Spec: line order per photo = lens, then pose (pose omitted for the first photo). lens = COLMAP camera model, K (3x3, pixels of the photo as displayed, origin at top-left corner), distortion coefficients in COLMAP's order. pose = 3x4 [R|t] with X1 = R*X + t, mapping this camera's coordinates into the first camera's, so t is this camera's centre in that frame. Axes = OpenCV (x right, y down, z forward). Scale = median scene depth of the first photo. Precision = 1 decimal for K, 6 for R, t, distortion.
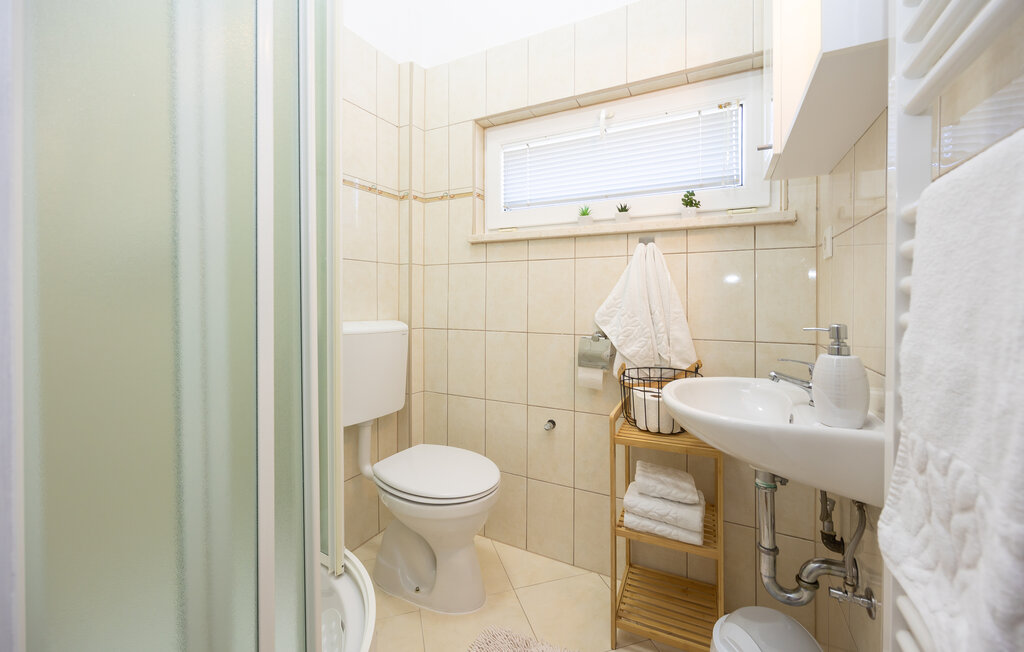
lens RADIAL K [[406.6, 0, 514.5], [0, 406.6, 320.1], [0, 0, 1]] dist [-0.000848, 0.000066]
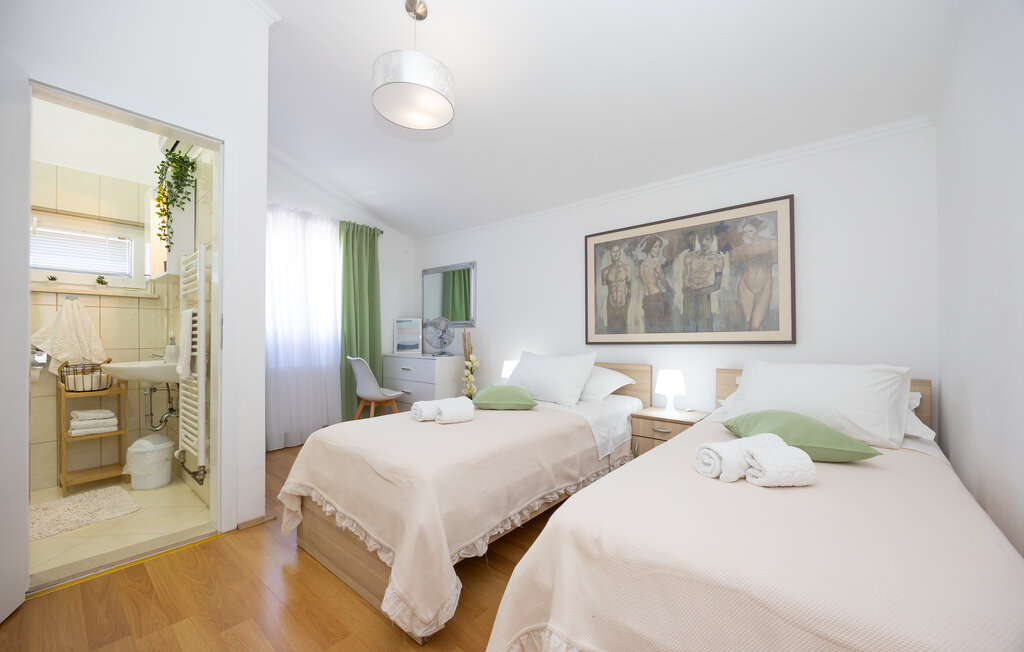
lens RADIAL K [[406.6, 0, 514.5], [0, 406.6, 320.1], [0, 0, 1]] dist [-0.000848, 0.000066]
pose [[0.219884, 0.032526, 0.974984, -1.106398], [0.023273, 0.998985, -0.038575, 0.026699], [-0.975248, 0.031173, 0.218904, -1.474205]]
